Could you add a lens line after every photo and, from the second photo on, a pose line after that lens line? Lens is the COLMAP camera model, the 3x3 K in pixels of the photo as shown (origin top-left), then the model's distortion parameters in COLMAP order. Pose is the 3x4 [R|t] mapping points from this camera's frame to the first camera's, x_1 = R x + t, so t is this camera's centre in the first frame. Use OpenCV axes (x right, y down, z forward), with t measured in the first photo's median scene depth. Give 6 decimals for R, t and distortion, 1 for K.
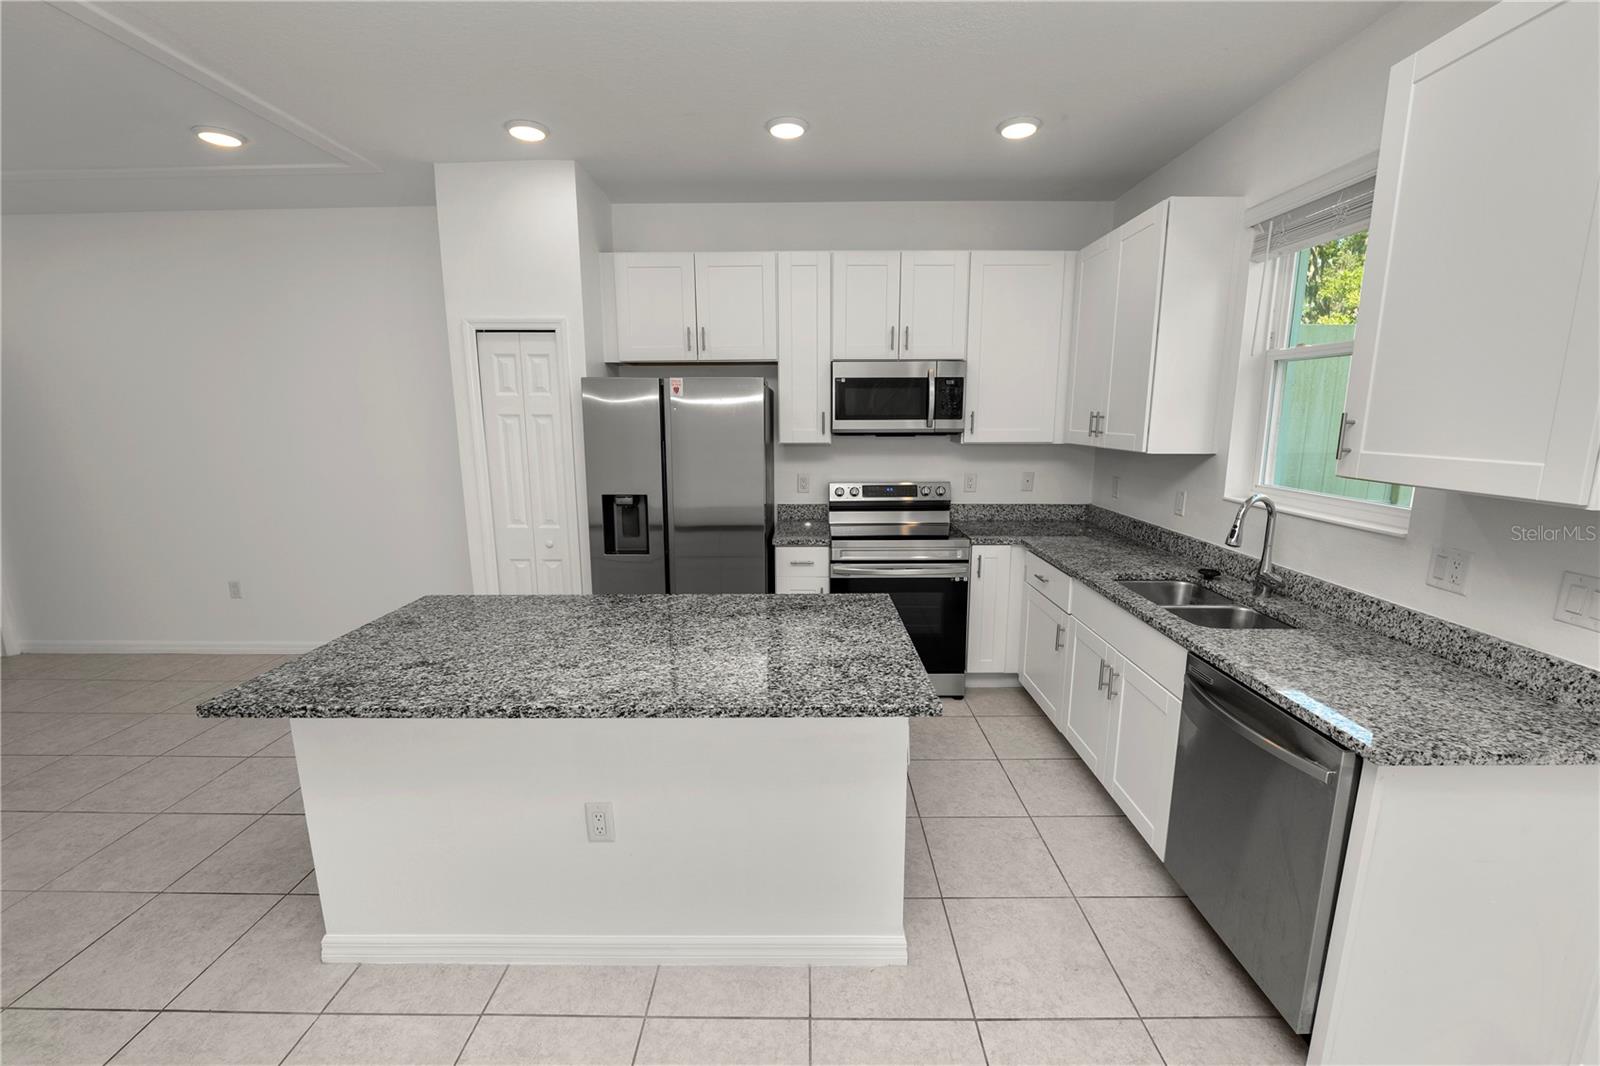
lens RADIAL K [[651.7, 0, 801.6], [0, 651.7, 533.8], [0, 0, 1]] dist [-0.013842, 0.001194]
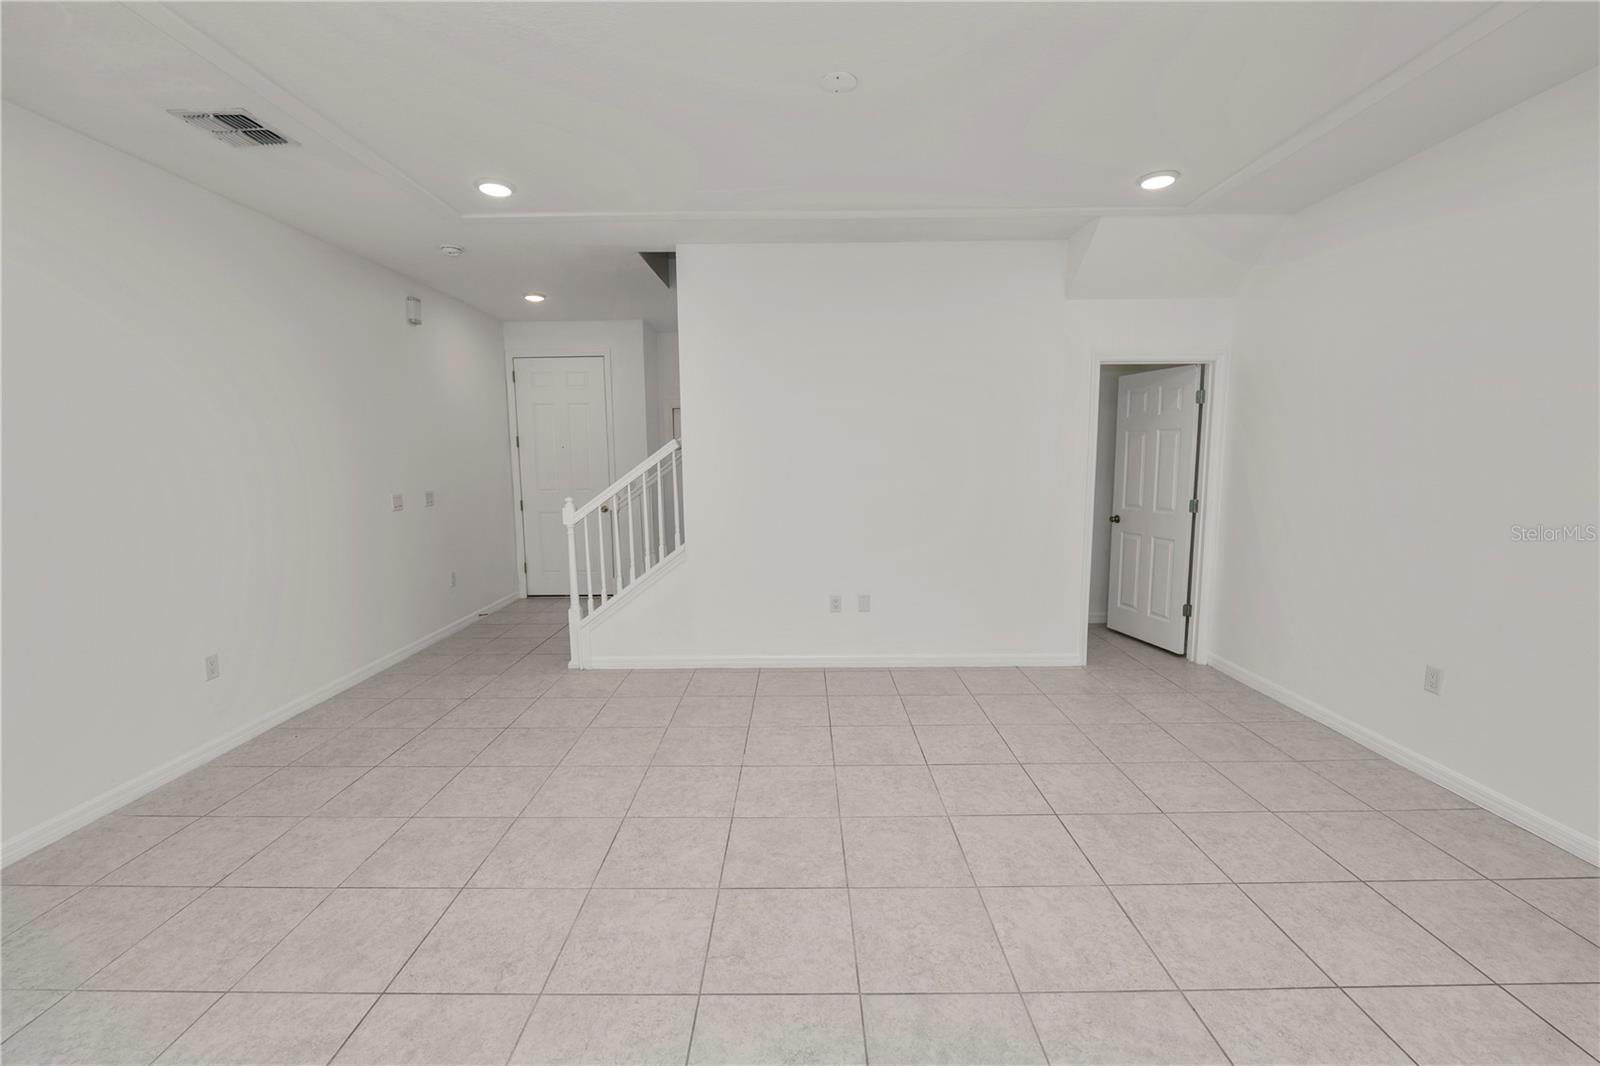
lens RADIAL K [[651.7, 0, 796.5], [0, 651.7, 535.5], [0, 0, 1]] dist [-0.013842, 0.001194]
pose [[0.001481, 0.128969, -0.991648, -0.301466], [-0.173327, 0.976672, 0.126762, -0.036614], [0.984863, 0.171691, 0.023800, 0.390003]]
